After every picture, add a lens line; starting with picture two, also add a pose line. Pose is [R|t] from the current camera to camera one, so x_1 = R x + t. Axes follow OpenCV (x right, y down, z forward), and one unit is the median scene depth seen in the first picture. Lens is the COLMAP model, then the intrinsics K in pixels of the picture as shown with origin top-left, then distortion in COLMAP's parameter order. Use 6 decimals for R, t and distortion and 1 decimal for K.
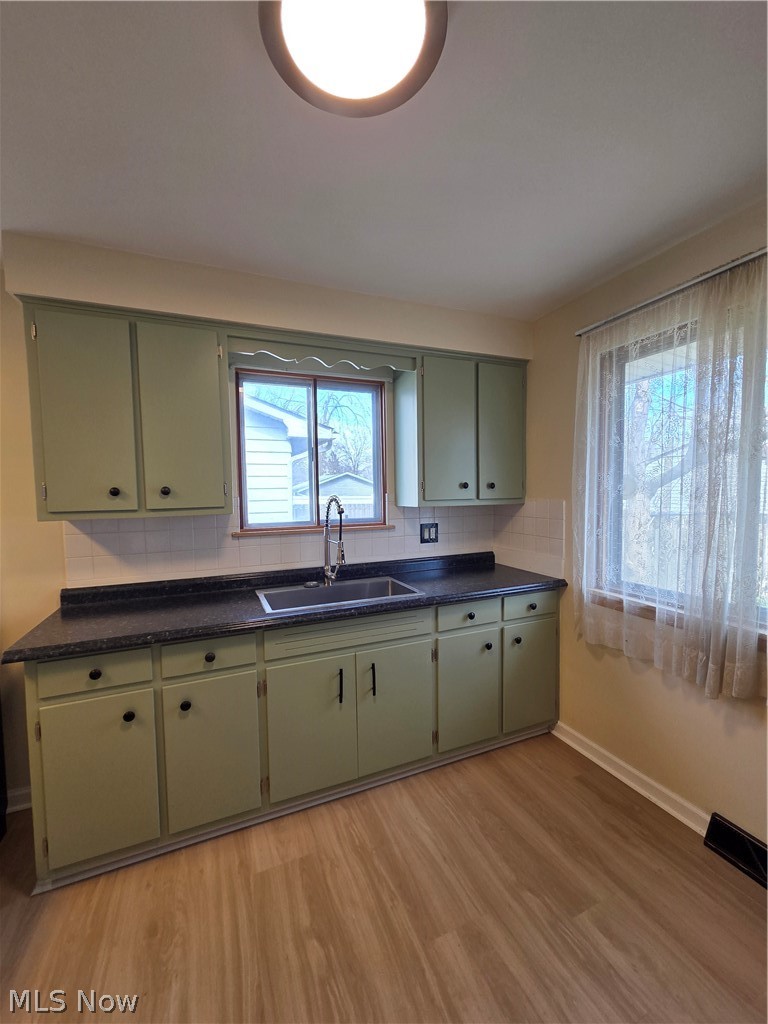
lens RADIAL K [[417.4, 0, 381.0], [0, 417.4, 515.3], [0, 0, 1]] dist [0.005060, -0.000063]
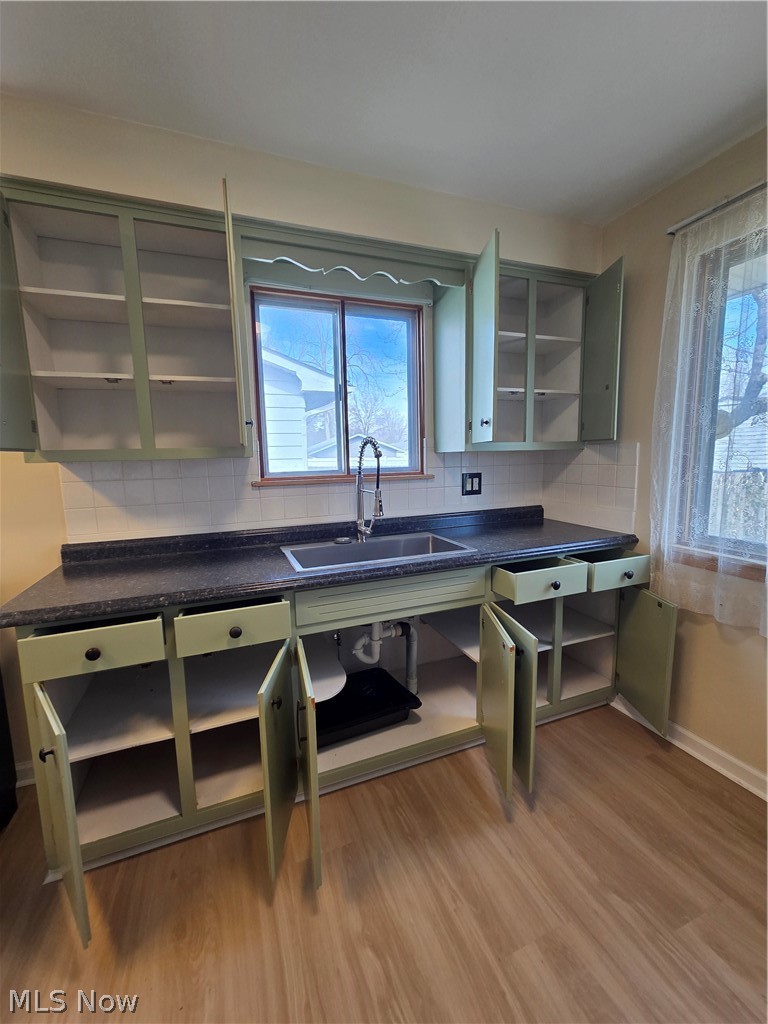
lens RADIAL K [[417.4, 0, 379.3], [0, 417.4, 511.4], [0, 0, 1]] dist [0.005060, -0.000063]
pose [[0.999608, -0.002149, -0.027917, -0.070124], [0.004302, 0.997000, 0.077277, 0.039728], [0.027668, -0.077367, 0.996619, 0.140592]]
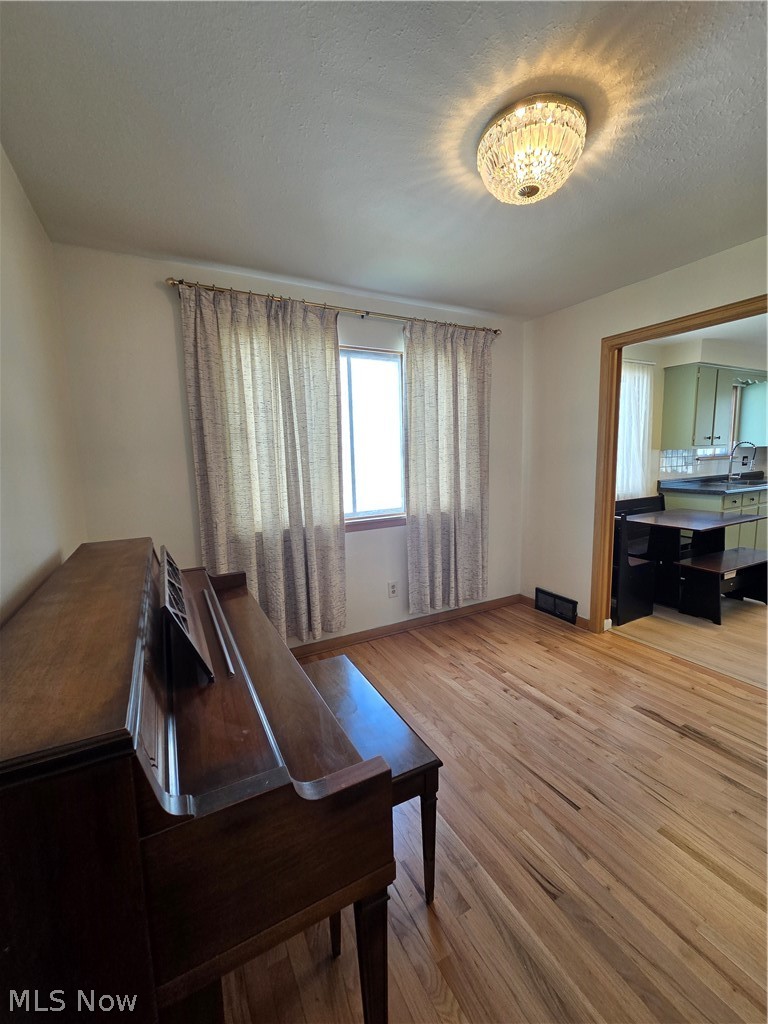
lens RADIAL K [[417.4, 0, 382.5], [0, 417.4, 512.7], [0, 0, 1]] dist [0.005060, -0.000063]
pose [[0.995651, -0.018630, 0.091284, -2.347590], [0.011316, 0.996731, 0.079997, 0.139641], [-0.092476, -0.078616, 0.992607, -1.129673]]
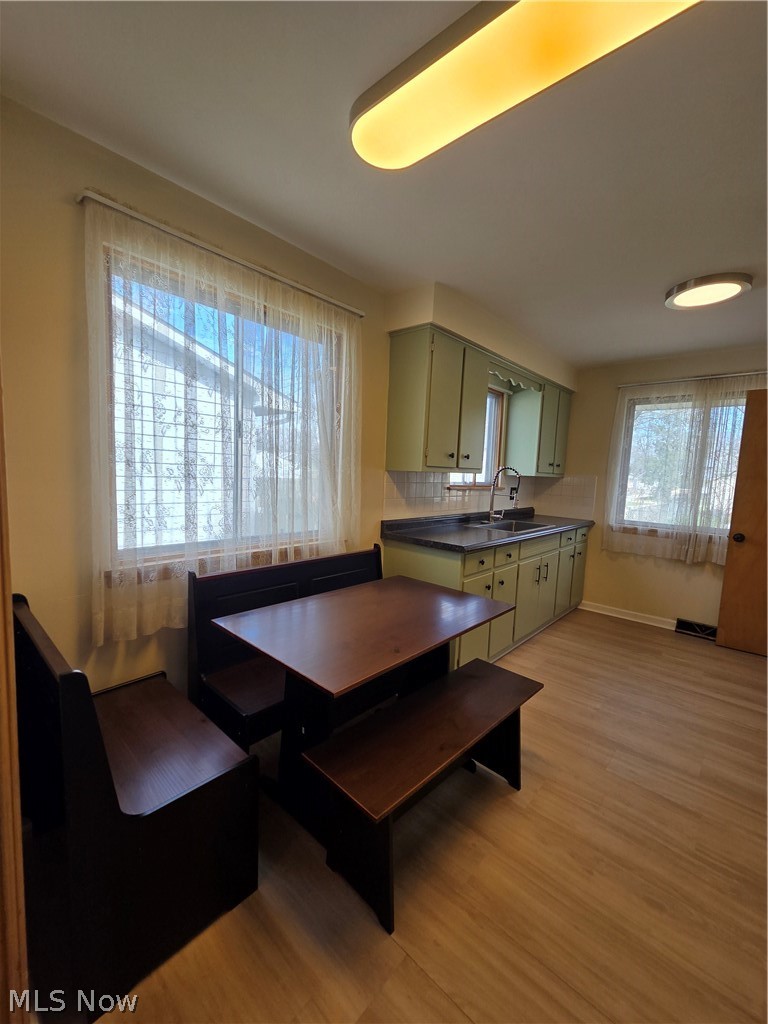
lens RADIAL K [[417.4, 0, 374.9], [0, 417.4, 513.8], [0, 0, 1]] dist [0.005060, -0.000063]
pose [[0.908794, 0.012965, 0.417043, -1.278775], [-0.036704, 0.998126, 0.048954, 0.077804], [-0.415627, -0.059796, 0.907568, -0.257590]]
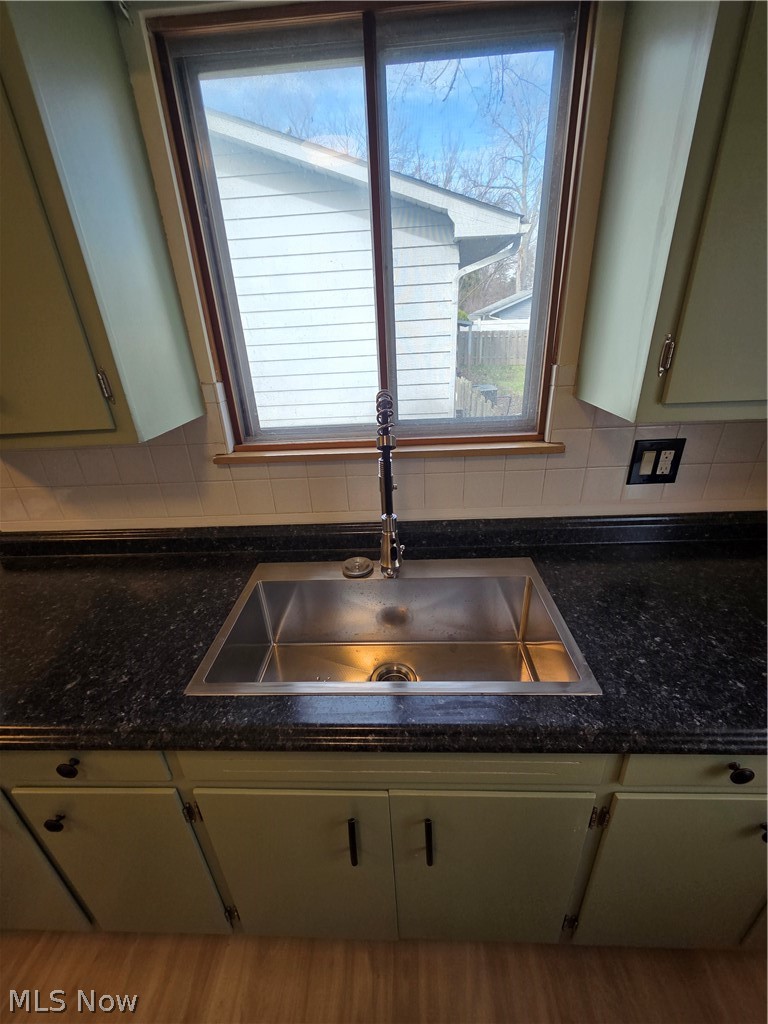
lens RADIAL K [[417.4, 0, 379.9], [0, 417.4, 512.2], [0, 0, 1]] dist [0.005060, -0.000063]
pose [[0.903765, 0.150214, -0.400806, 0.053860], [0.012860, 0.926445, 0.376211, -0.090791], [0.427836, -0.345160, 0.835357, 0.660309]]
